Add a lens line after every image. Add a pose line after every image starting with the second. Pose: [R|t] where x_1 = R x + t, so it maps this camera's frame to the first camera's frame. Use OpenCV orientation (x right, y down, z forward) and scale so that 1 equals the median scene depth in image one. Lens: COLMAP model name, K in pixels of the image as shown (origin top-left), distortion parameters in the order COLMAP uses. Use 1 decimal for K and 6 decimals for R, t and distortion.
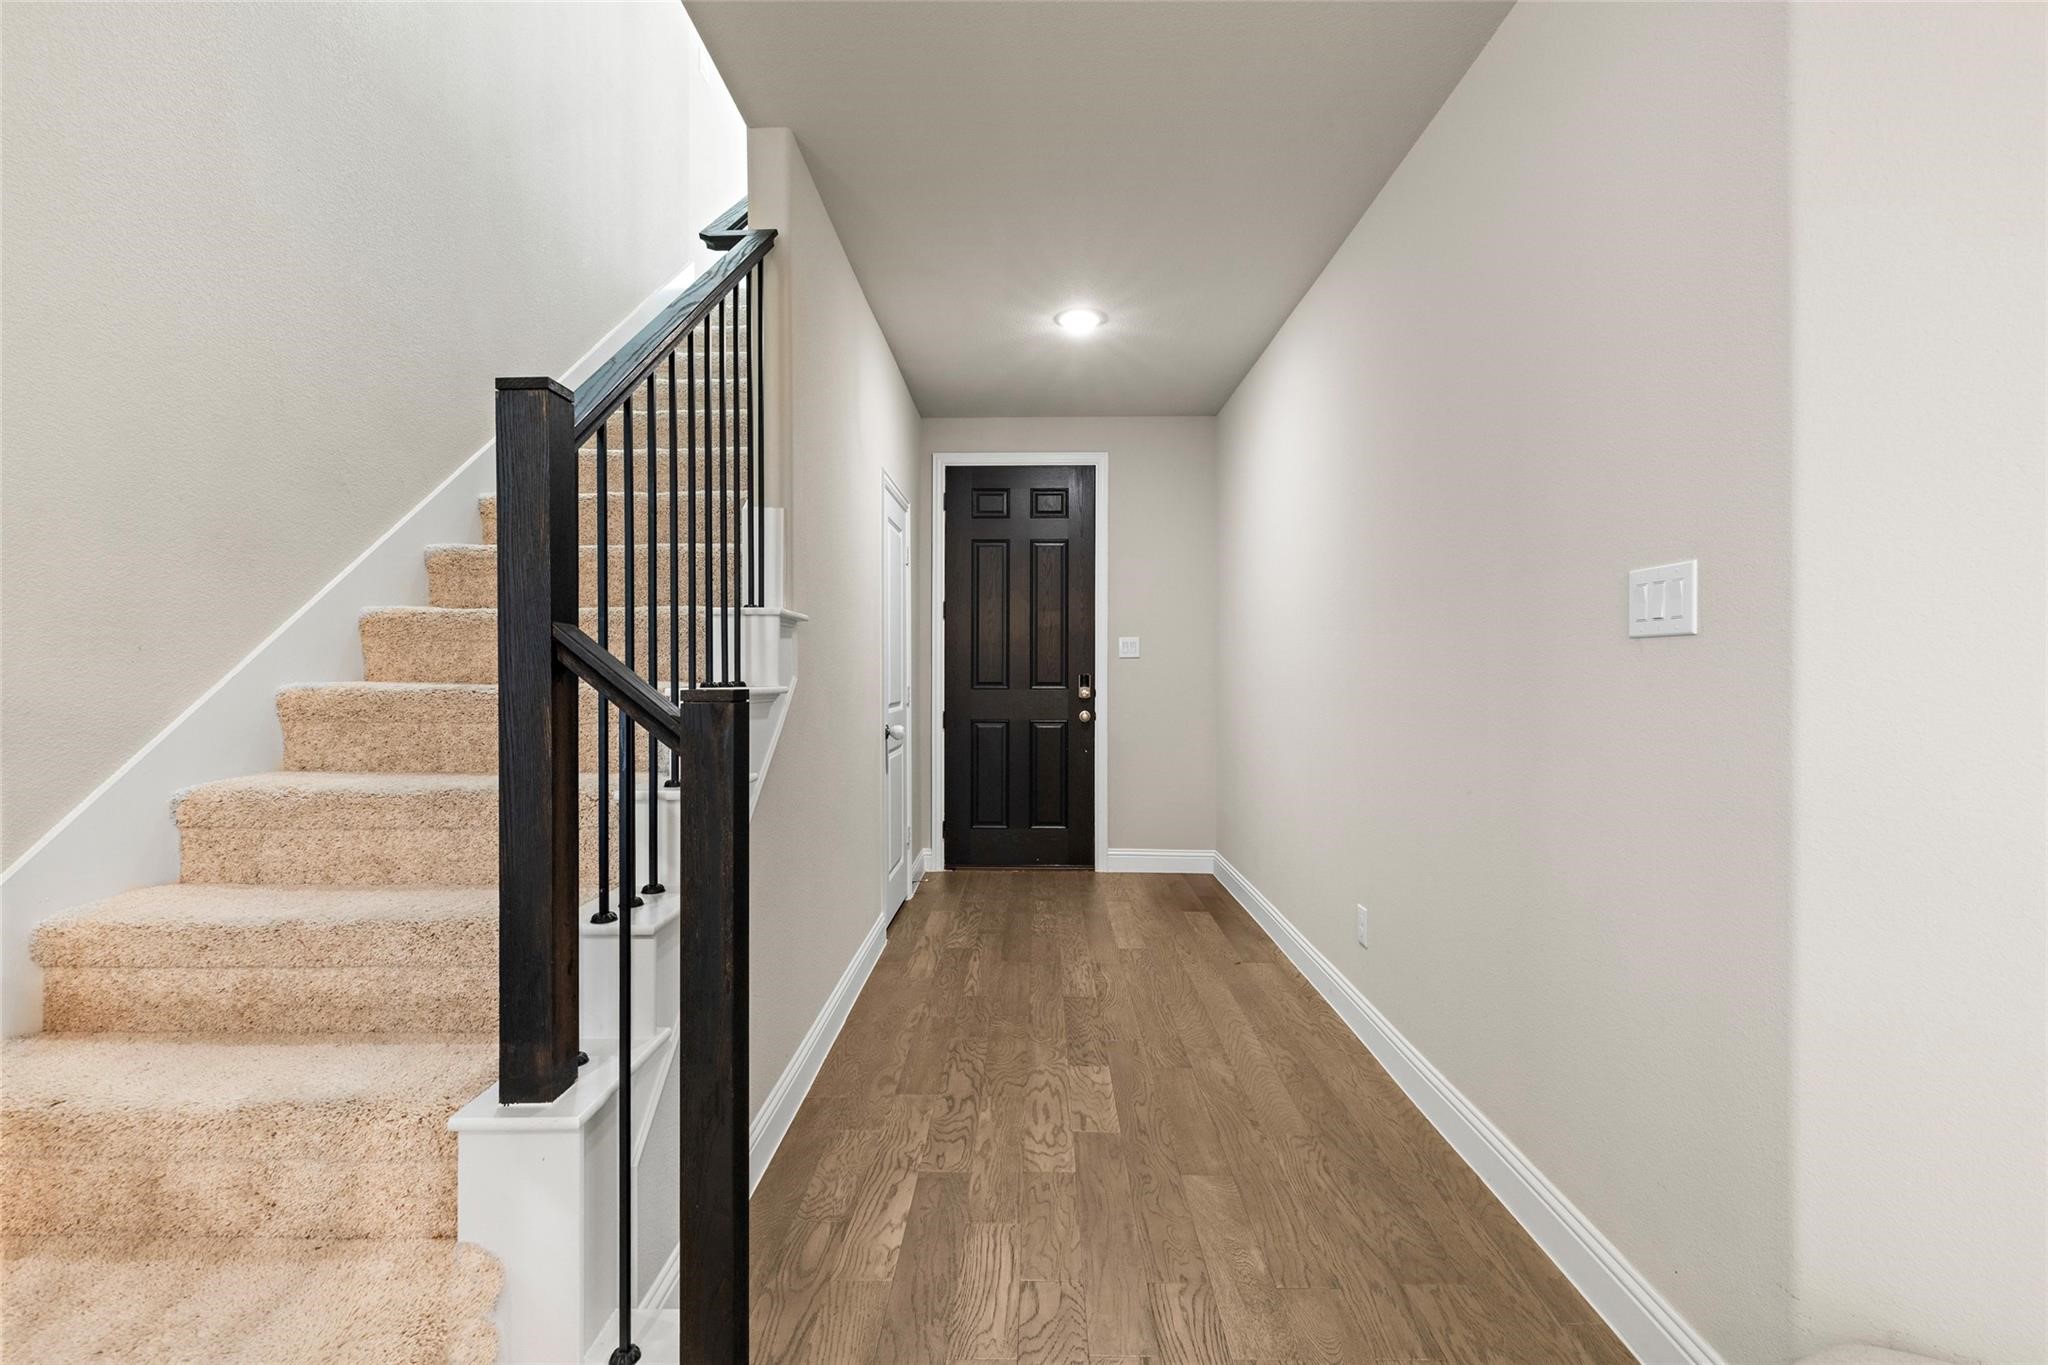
lens RADIAL K [[928.6, 0, 1026.7], [0, 928.6, 661.7], [0, 0, 1]] dist [0.003723, 0.000573]
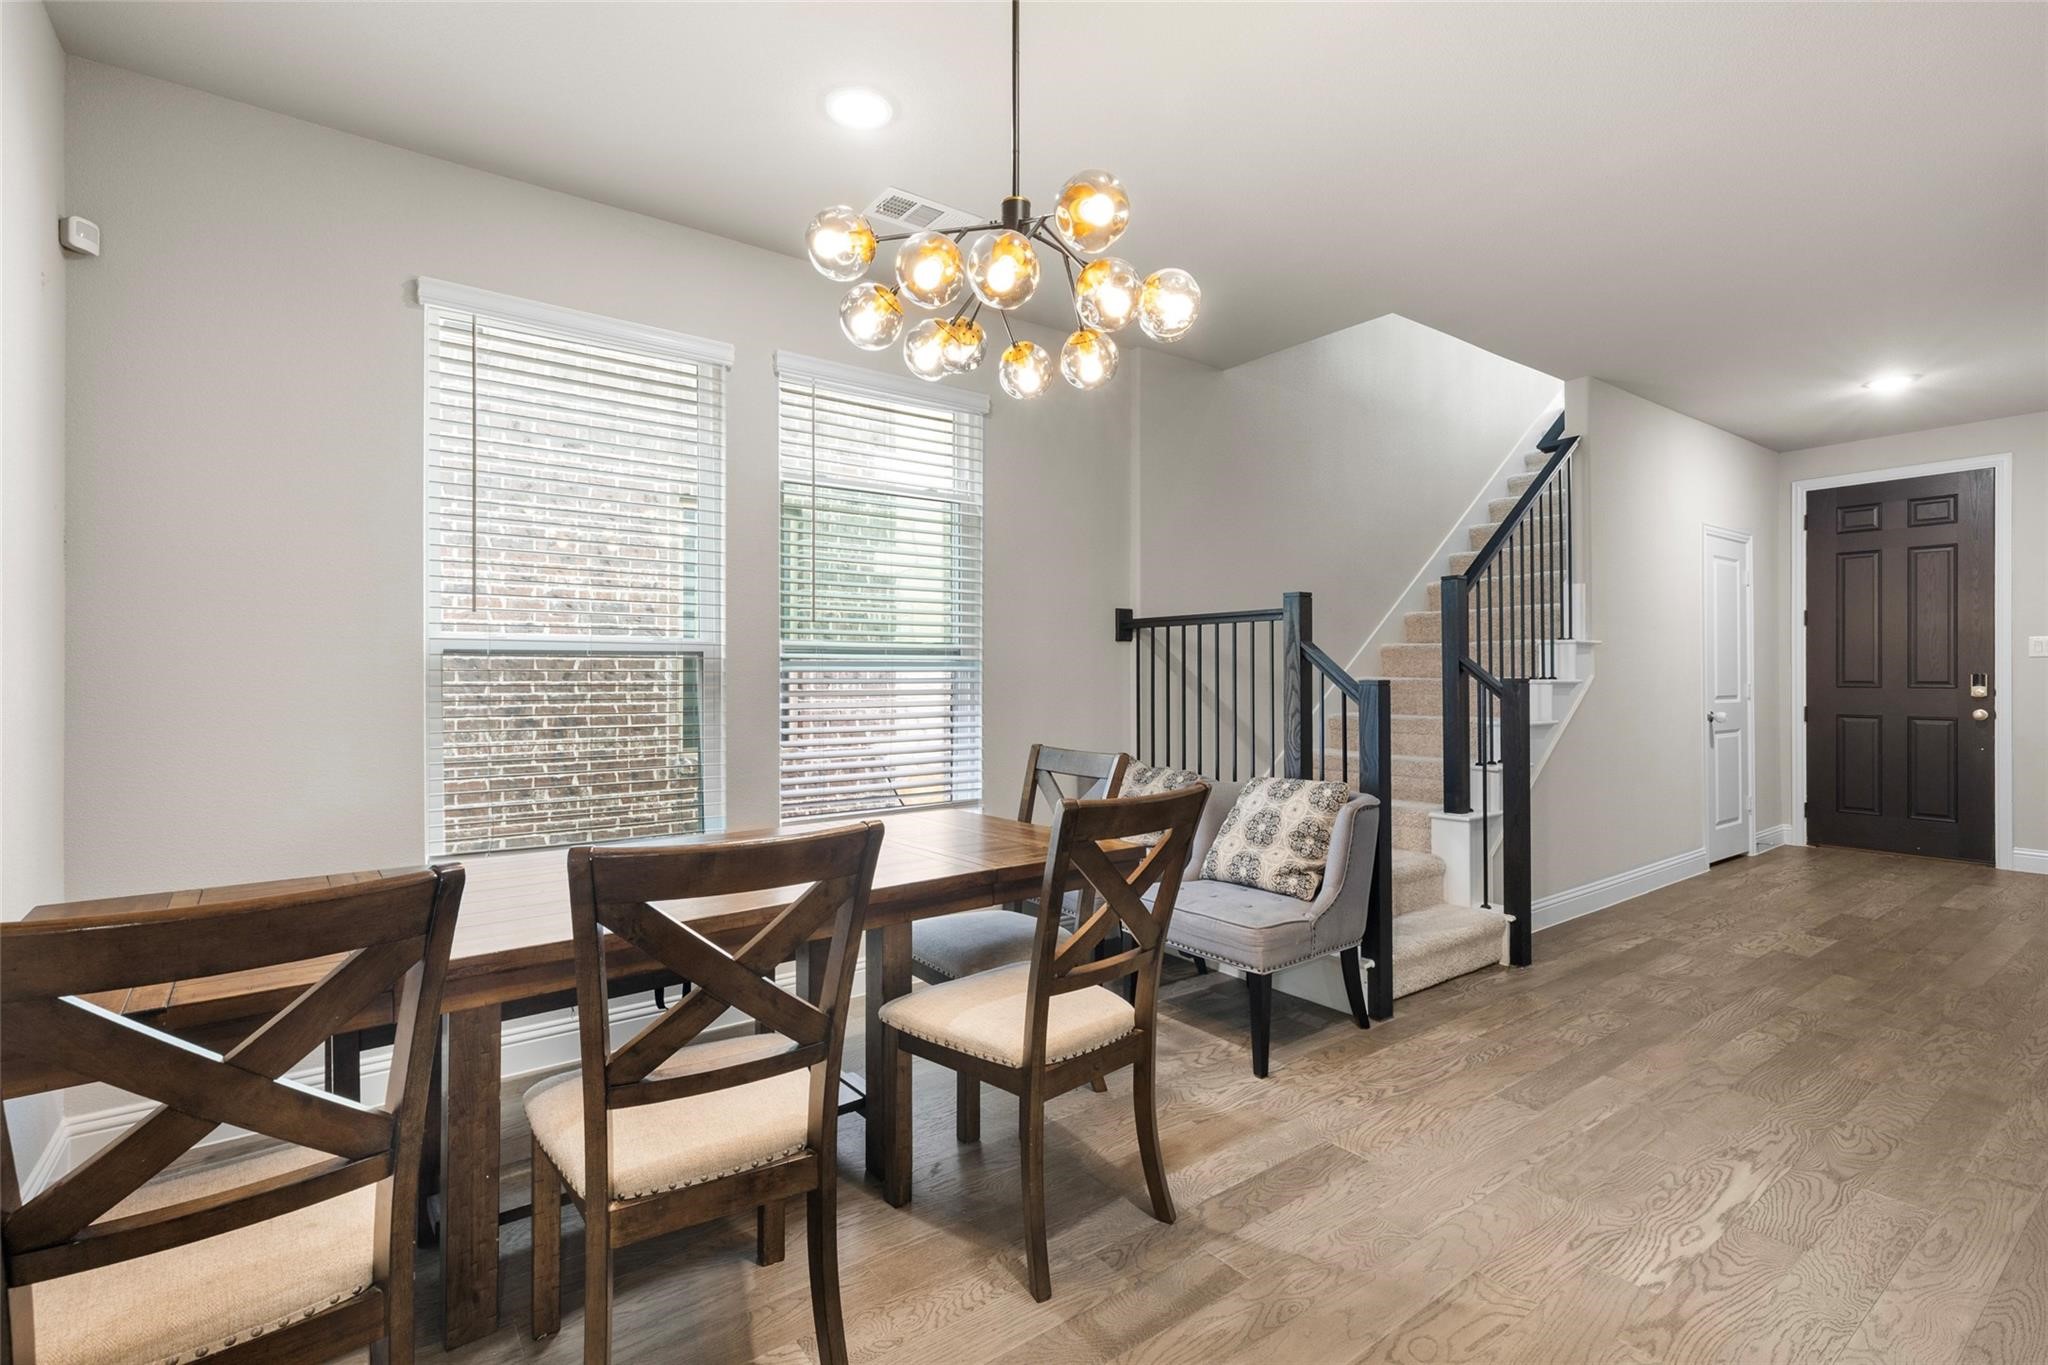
lens RADIAL K [[943.1, 0, 1024.0], [0, 943.1, 682.5], [0, 0, 1]] dist [0.002629, 0.000450]
pose [[0.605524, 0.001772, -0.795825, 0.423482], [0.012129, 0.999861, 0.011455, -0.002130], [0.795734, -0.016589, 0.605418, -0.782117]]
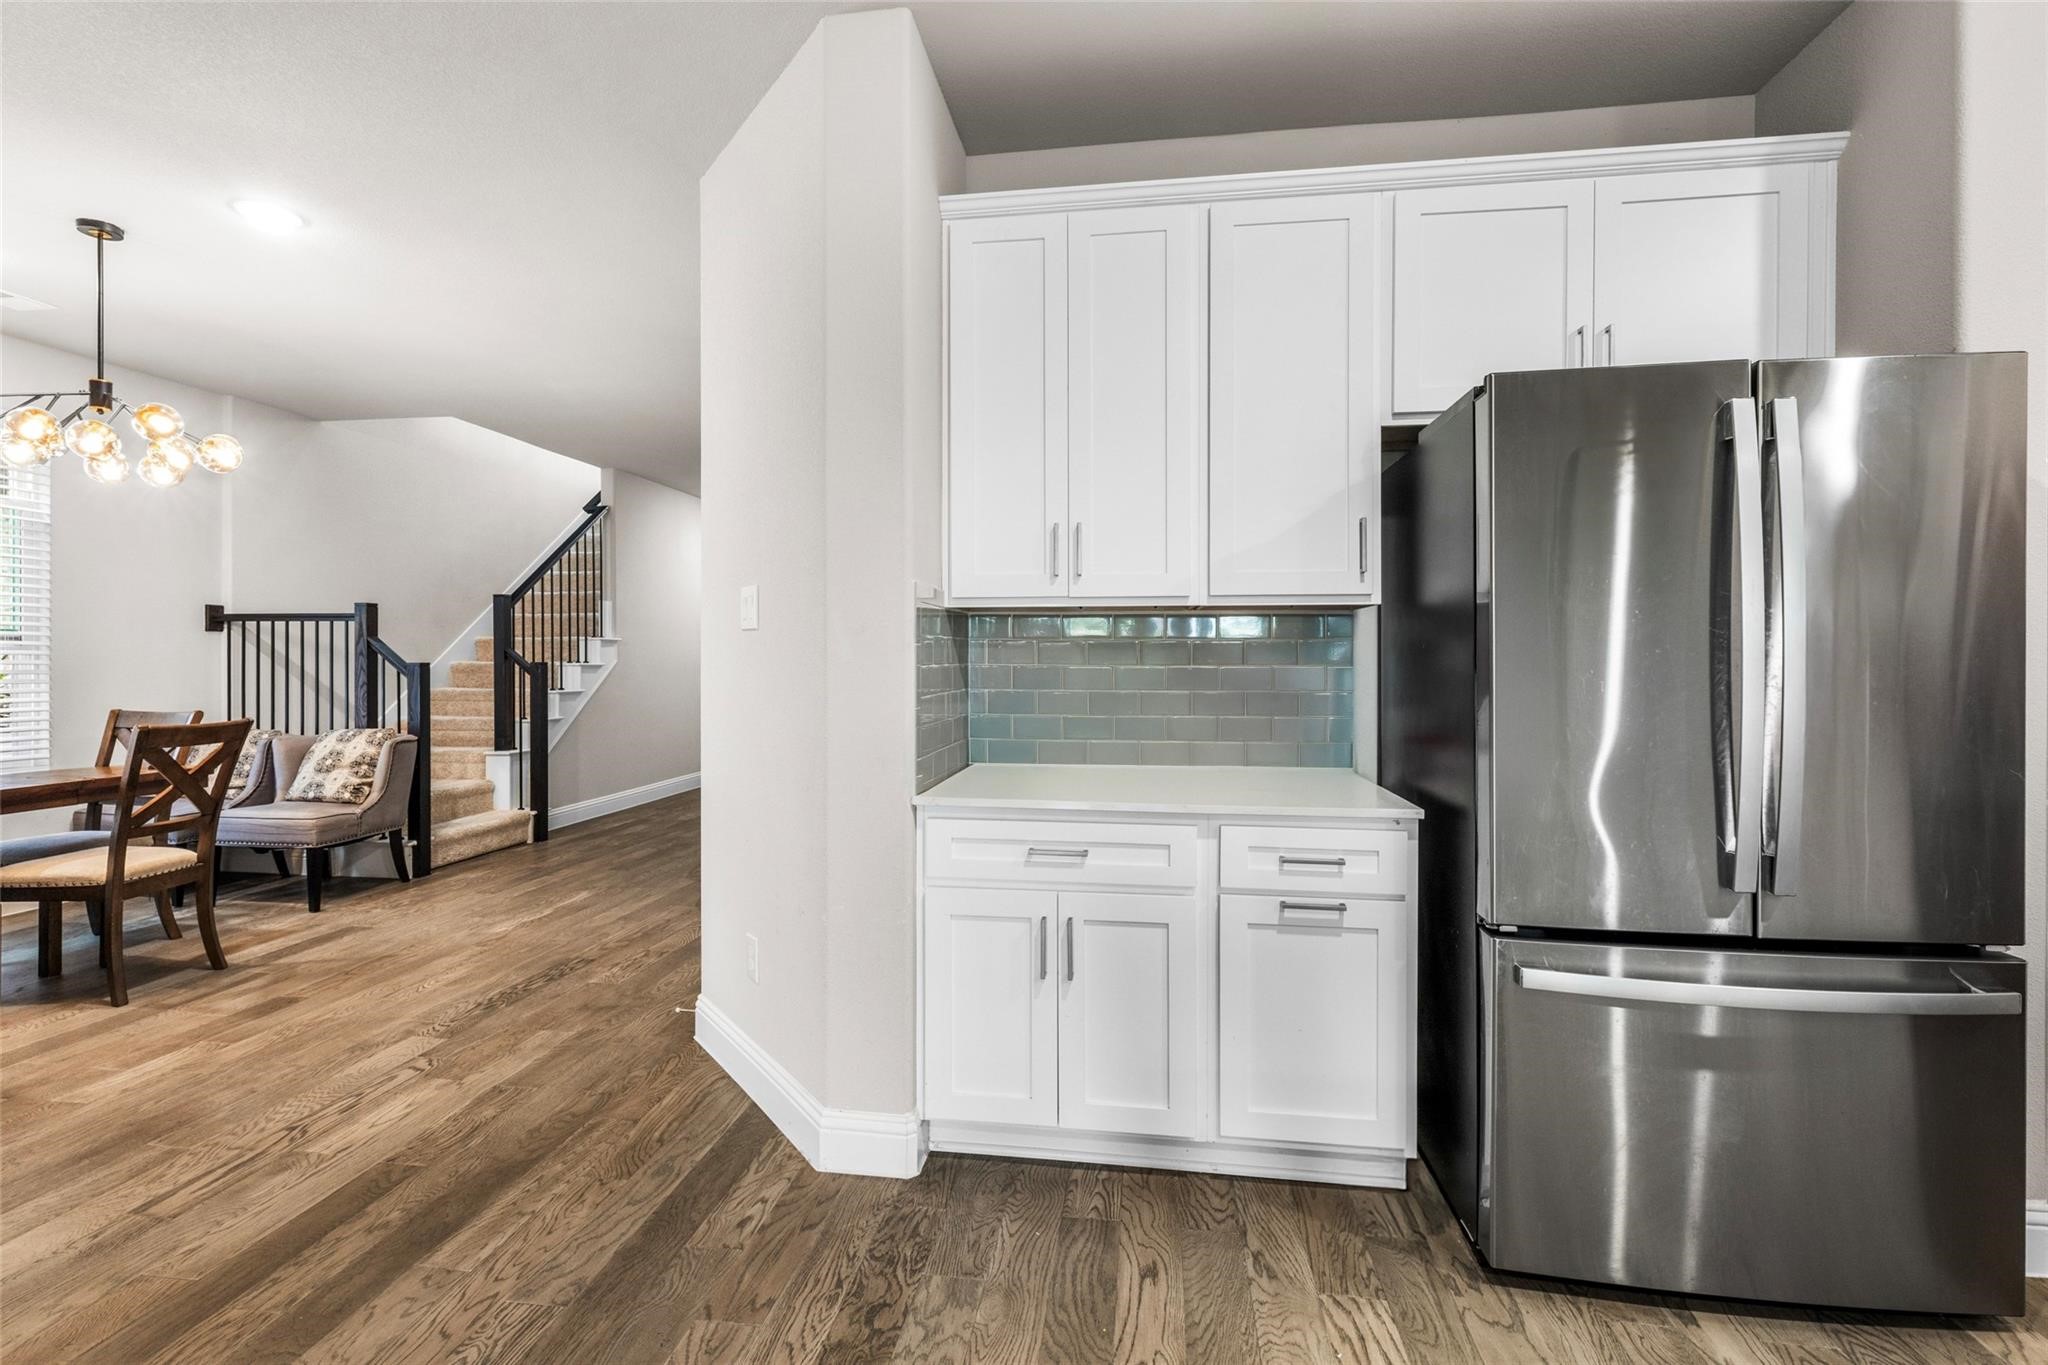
lens RADIAL K [[928.6, 0, 1026.7], [0, 928.6, 661.7], [0, 0, 1]] dist [0.003723, 0.000573]
pose [[0.991363, 0.000377, -0.131142, 1.059588], [0.001030, 0.999943, 0.010660, -0.005807], [0.131139, -0.010703, 0.991306, -1.283504]]
